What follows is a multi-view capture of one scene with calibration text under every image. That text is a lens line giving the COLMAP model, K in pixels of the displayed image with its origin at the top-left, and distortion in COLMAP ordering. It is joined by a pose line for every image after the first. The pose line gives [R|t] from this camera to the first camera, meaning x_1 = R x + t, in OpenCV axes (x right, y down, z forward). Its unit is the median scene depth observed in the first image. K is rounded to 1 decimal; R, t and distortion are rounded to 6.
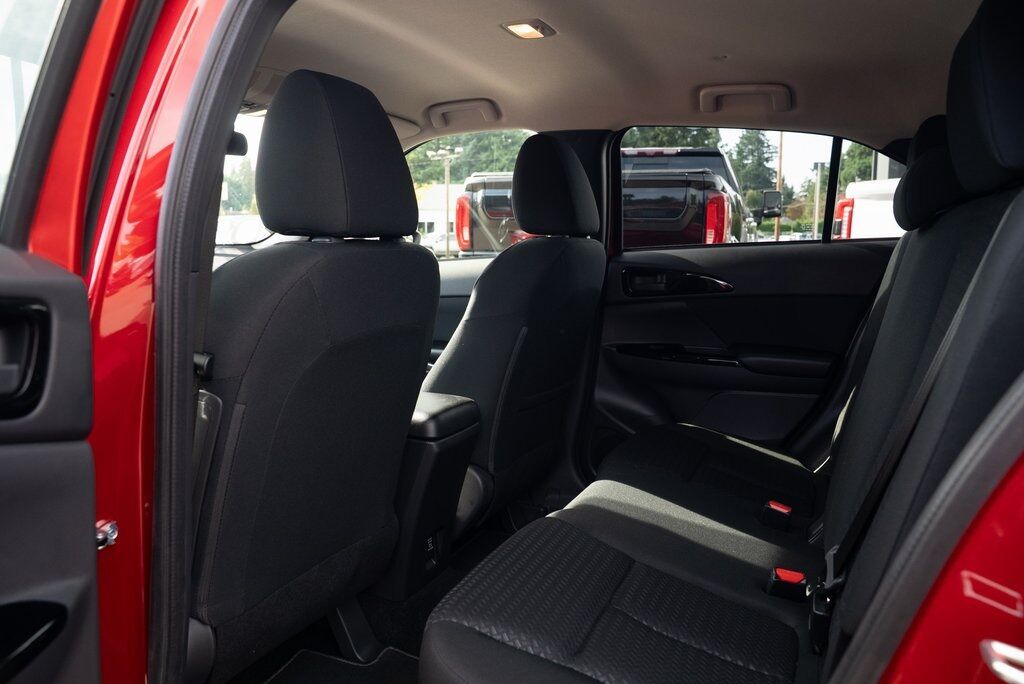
lens RADIAL K [[717.4, 0, 513.4], [0, 717.4, 345.5], [0, 0, 1]] dist [-0.125048, 0.089062]
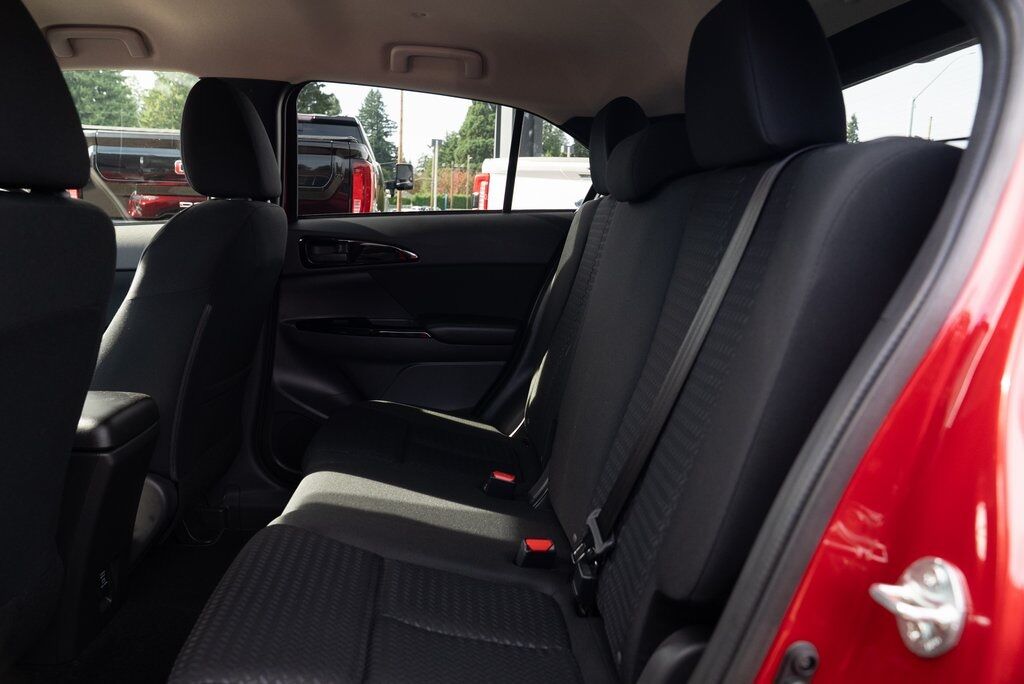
lens RADIAL K [[717.4, 0, 519.6], [0, 717.4, 342.9], [0, 0, 1]] dist [-0.125048, 0.089062]
pose [[0.866734, -0.056789, 0.495528, -0.078393], [0.038915, 0.998168, 0.046326, -0.004766], [-0.497251, -0.020869, 0.867356, 0.091607]]
